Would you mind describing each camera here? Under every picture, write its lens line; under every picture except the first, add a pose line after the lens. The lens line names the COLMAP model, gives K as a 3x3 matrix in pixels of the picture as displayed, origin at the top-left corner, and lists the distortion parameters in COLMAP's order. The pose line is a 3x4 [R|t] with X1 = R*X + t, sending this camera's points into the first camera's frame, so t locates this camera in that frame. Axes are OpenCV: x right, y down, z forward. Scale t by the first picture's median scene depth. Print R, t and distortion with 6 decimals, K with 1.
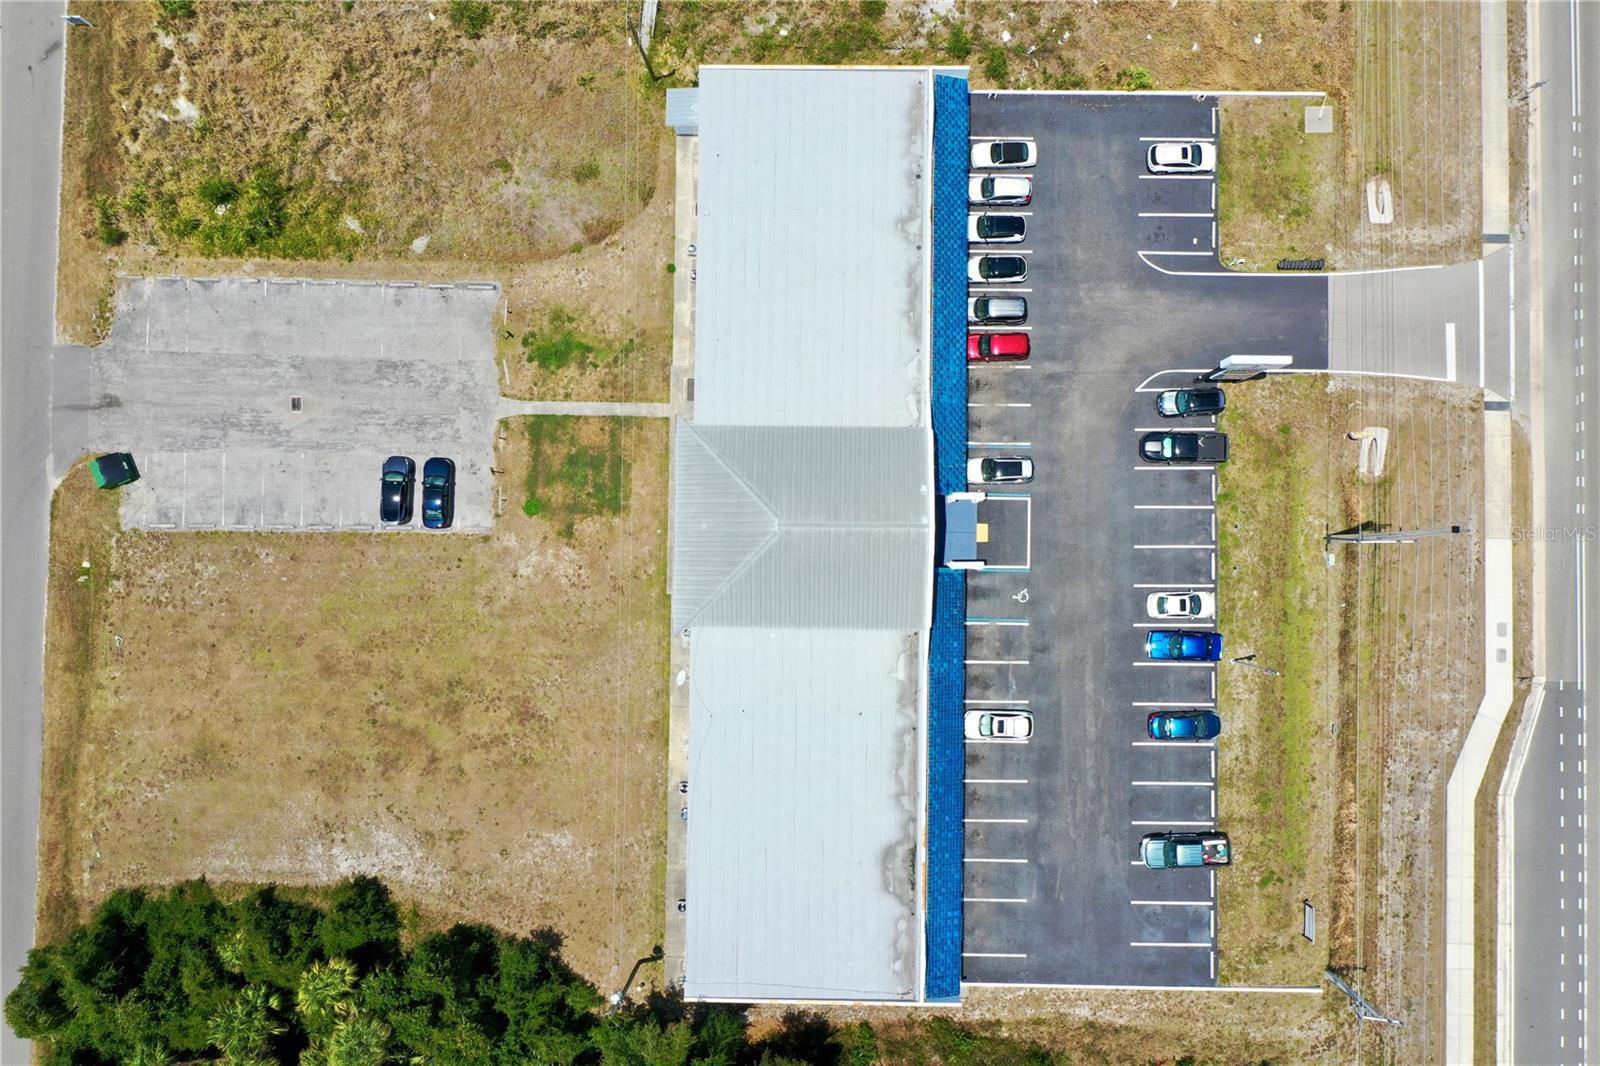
lens RADIAL K [[1261.0, 0, 804.0], [0, 1261.0, 528.3], [0, 0, 1]] dist [-0.000343, -0.006520]
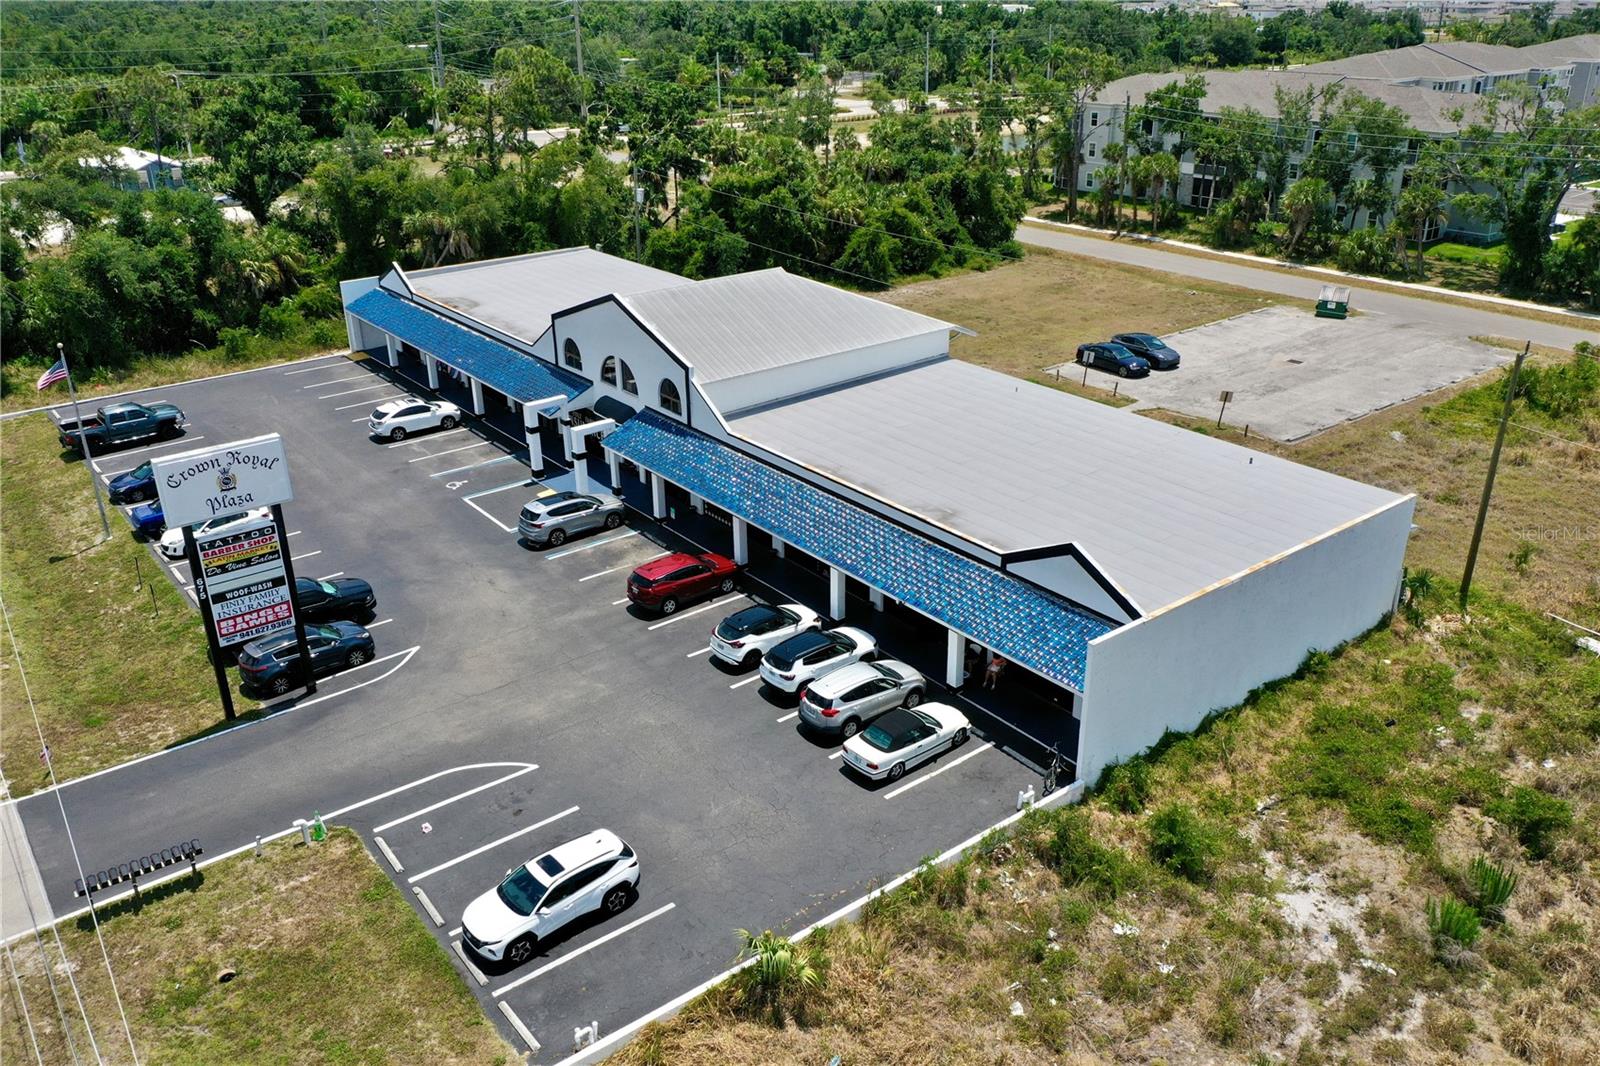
lens RADIAL K [[1261.0, 0, 801.6], [0, 1261.0, 520.0], [0, 0, 1]] dist [-0.000343, -0.006520]
pose [[-0.780052, 0.275500, -0.561800, 0.419199], [-0.623781, -0.271849, 0.732800, -0.581130], [0.049161, 0.922062, 0.383908, 0.754360]]
